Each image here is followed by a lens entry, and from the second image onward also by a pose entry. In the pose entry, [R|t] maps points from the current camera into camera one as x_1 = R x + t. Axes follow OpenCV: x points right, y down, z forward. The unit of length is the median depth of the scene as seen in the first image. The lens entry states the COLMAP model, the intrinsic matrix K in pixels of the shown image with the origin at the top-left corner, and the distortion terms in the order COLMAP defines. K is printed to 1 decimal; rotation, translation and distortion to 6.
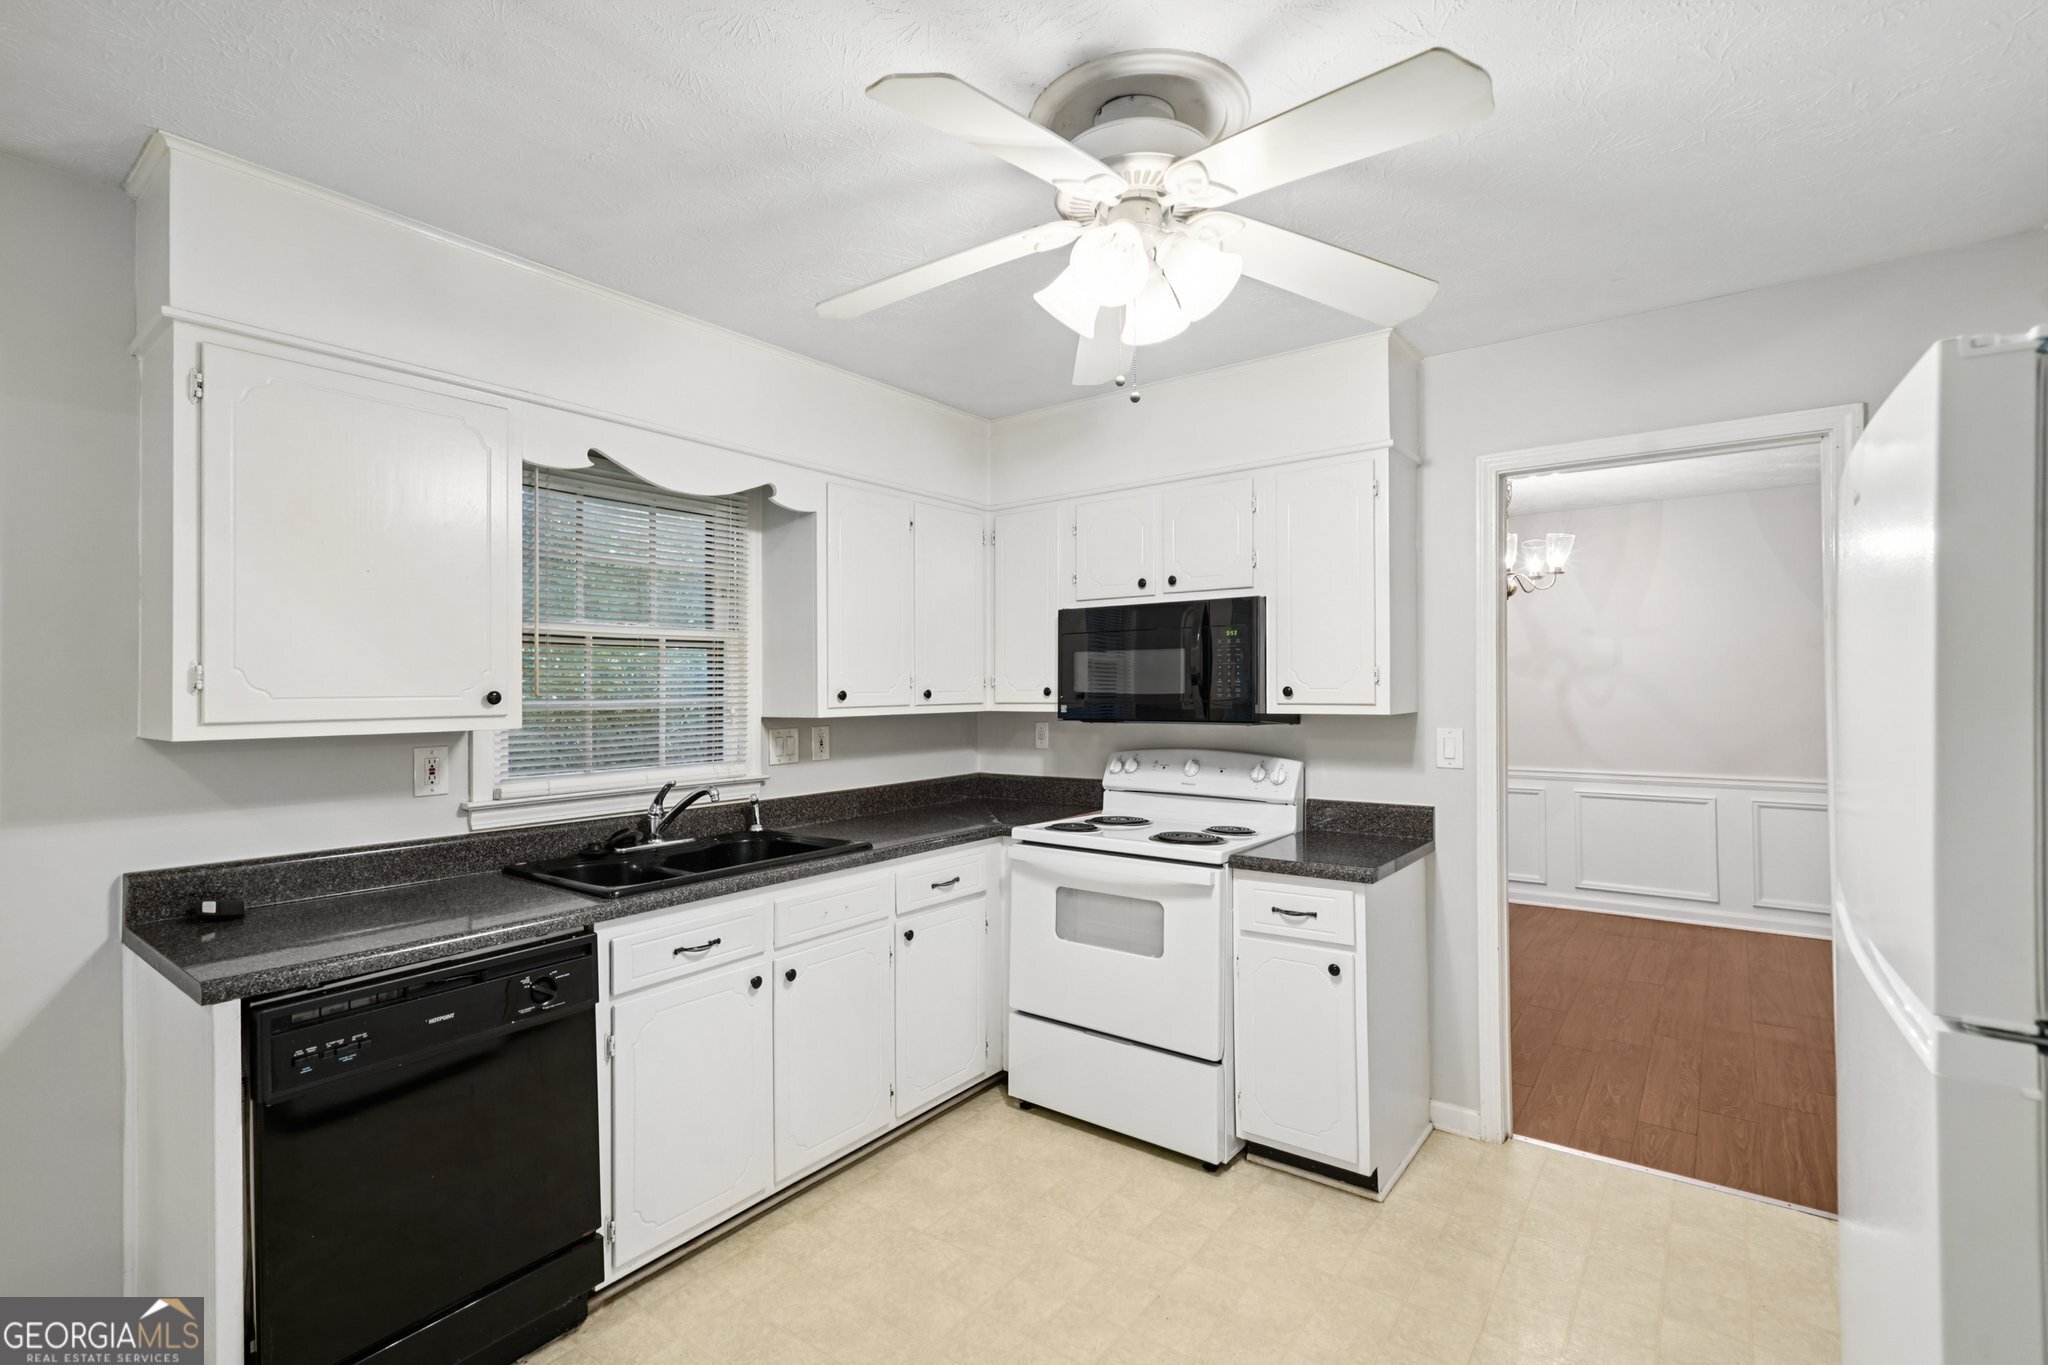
lens RADIAL K [[948.6, 0, 1007.3], [0, 948.6, 678.2], [0, 0, 1]] dist [0.002435, 0.001640]
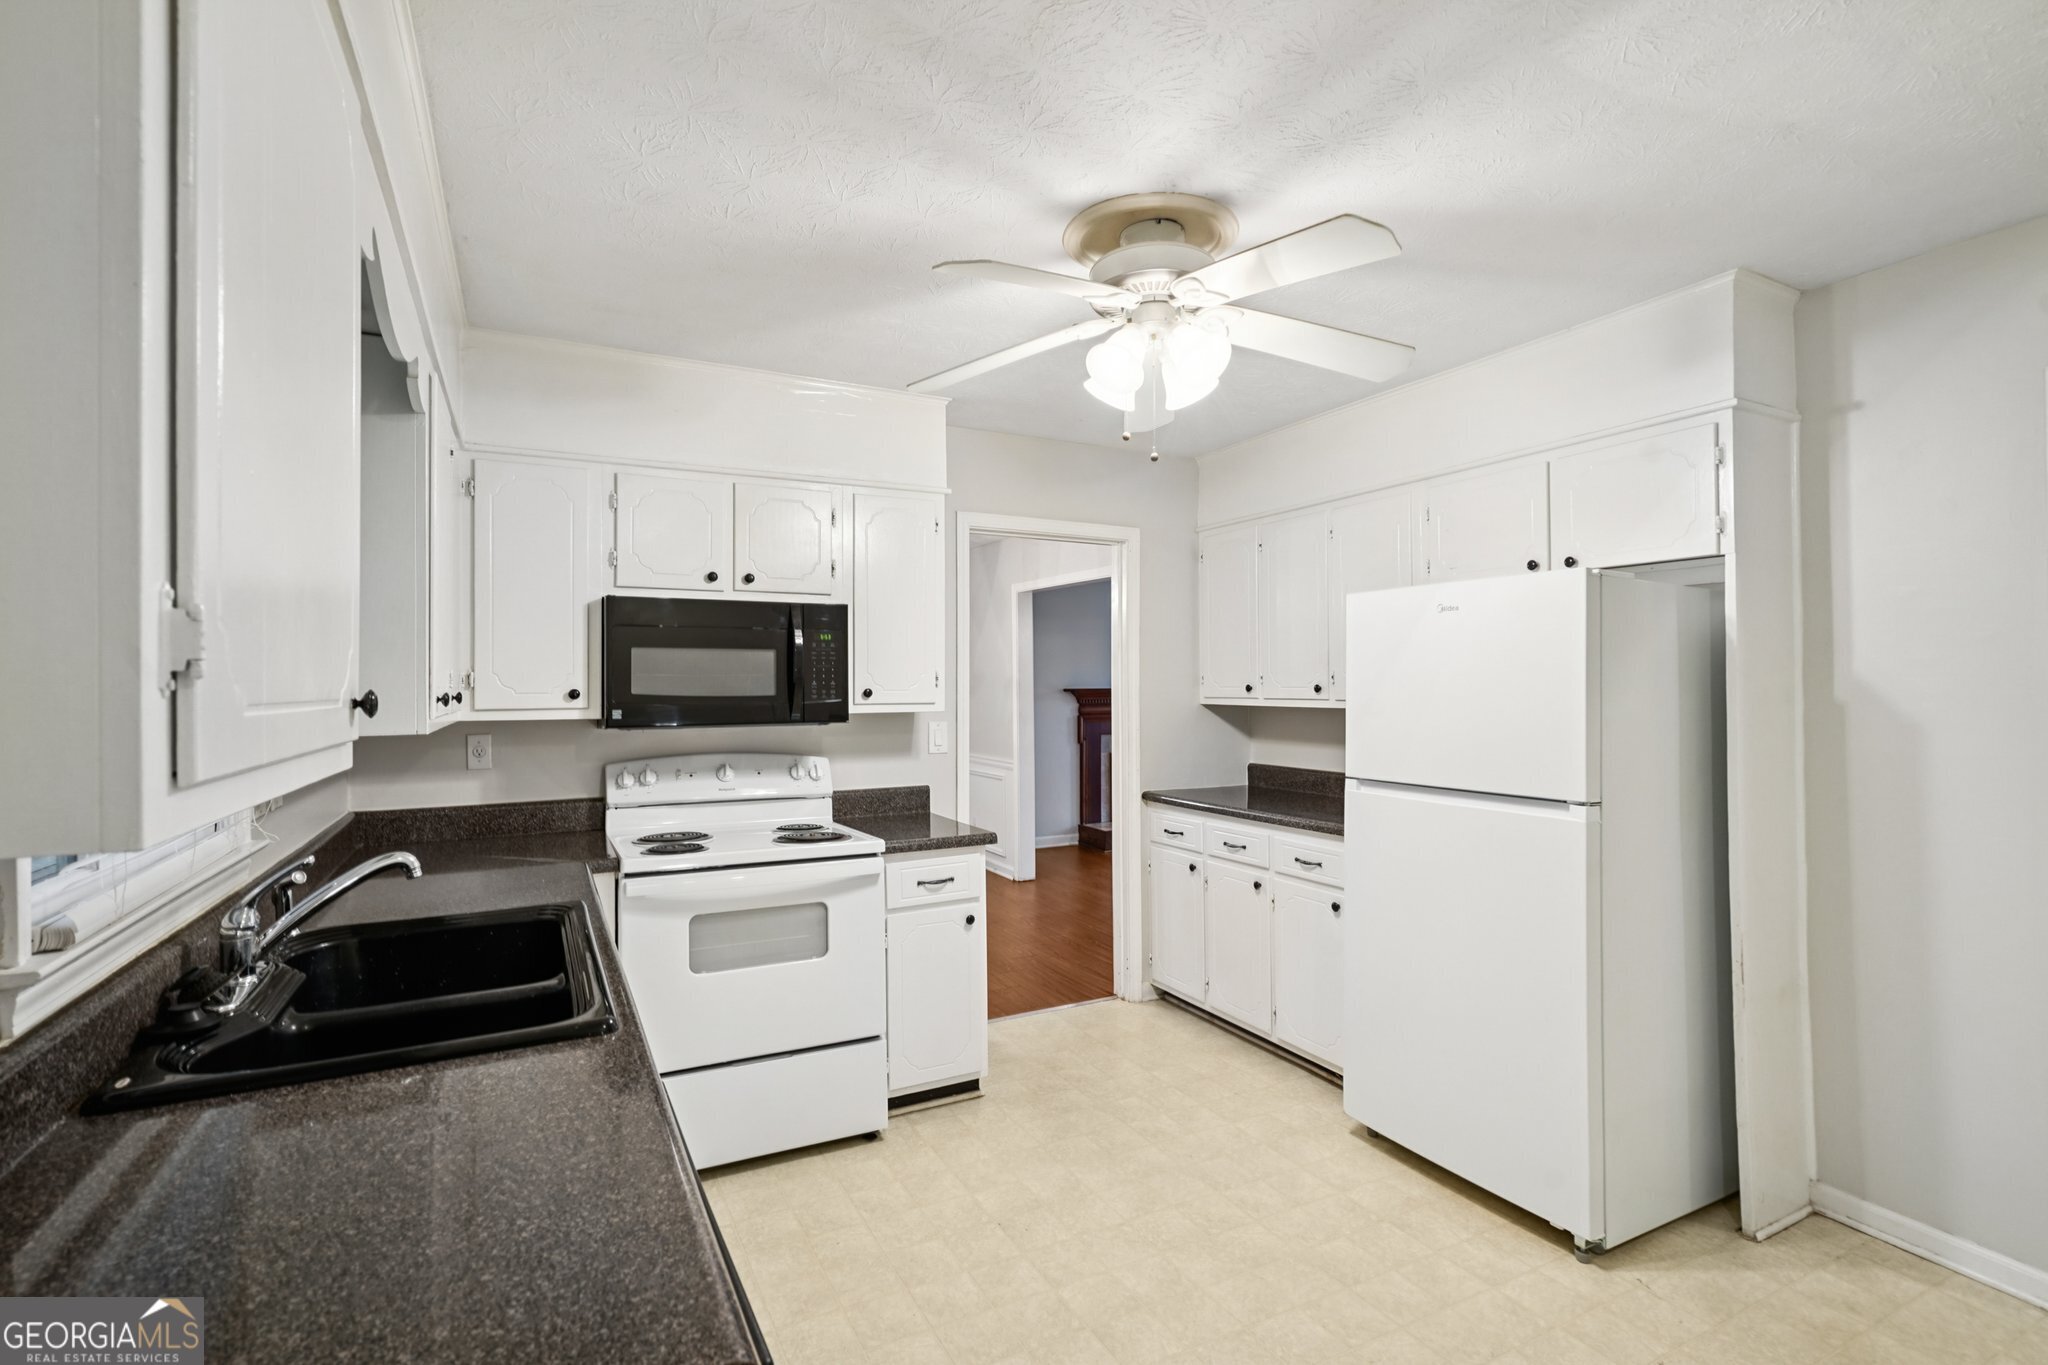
lens RADIAL K [[948.6, 0, 1015.4], [0, 948.6, 687.4], [0, 0, 1]] dist [0.002435, 0.001640]
pose [[0.413394, 0.006586, 0.910528, -0.623545], [-0.007674, 0.999964, -0.003749, 0.010024], [-0.910520, -0.005437, 0.413430, 0.370455]]
